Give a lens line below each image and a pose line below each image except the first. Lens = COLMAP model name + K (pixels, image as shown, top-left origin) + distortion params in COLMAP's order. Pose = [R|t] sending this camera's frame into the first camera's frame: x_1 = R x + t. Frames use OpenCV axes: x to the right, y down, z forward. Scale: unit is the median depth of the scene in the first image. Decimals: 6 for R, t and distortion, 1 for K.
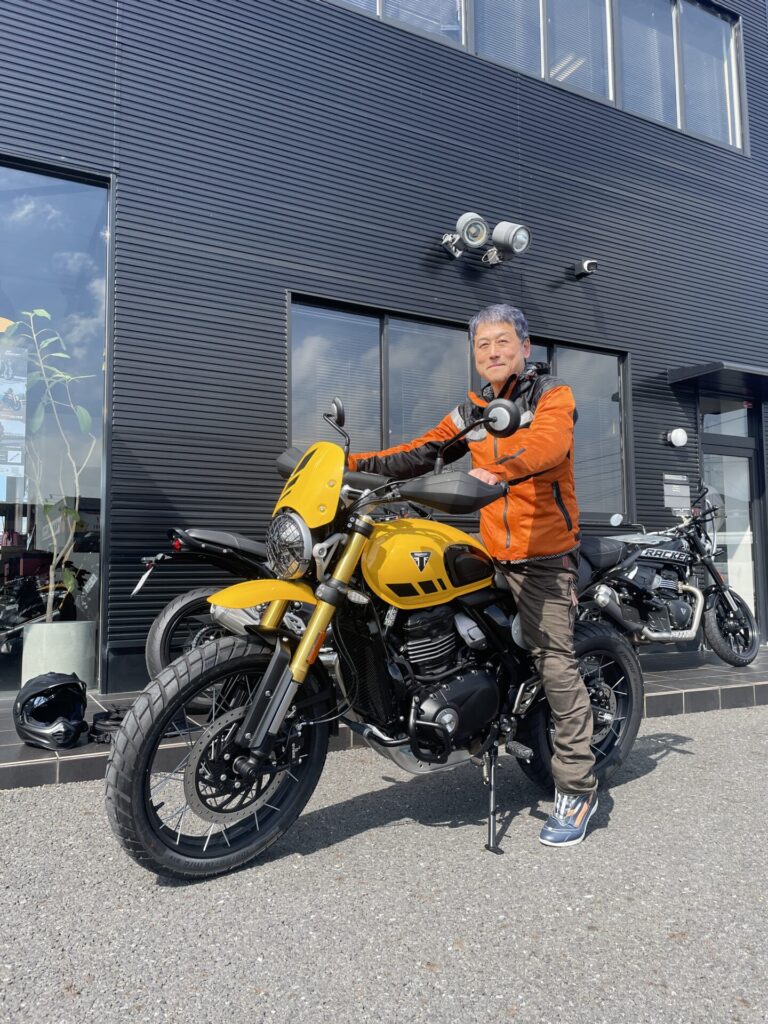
lens RADIAL K [[784.5, 0, 382.1], [0, 784.5, 508.4], [0, 0, 1]] dist [0.085458, -0.113075]
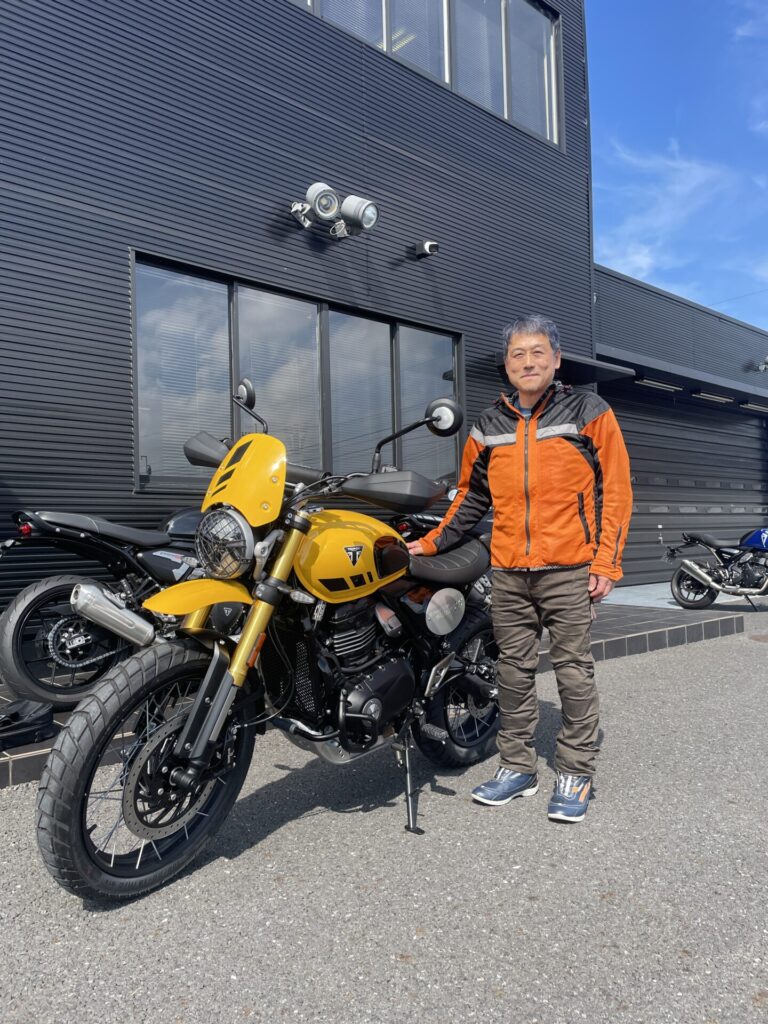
lens RADIAL K [[784.5, 0, 383.7], [0, 784.5, 508.1], [0, 0, 1]] dist [0.085458, -0.113075]
pose [[0.966527, -0.003744, 0.256537, -0.163483], [-0.008091, 0.998951, 0.045064, -0.037399], [-0.256437, -0.045631, 0.965483, 0.029824]]
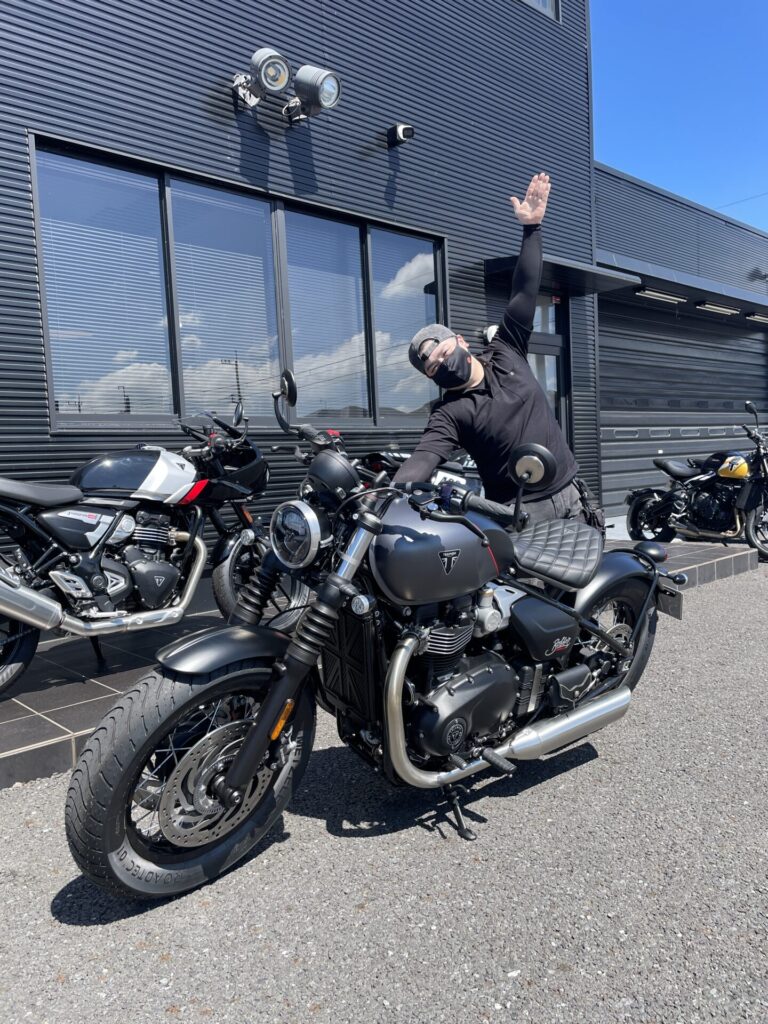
lens RADIAL K [[784.5, 0, 382.9], [0, 784.5, 511.3], [0, 0, 1]] dist [0.085458, -0.113075]
pose [[0.963366, -0.052760, 0.262949, -0.032451], [0.015393, 0.989720, 0.142190, -0.050268], [-0.267747, -0.132934, 0.954275, 0.322221]]
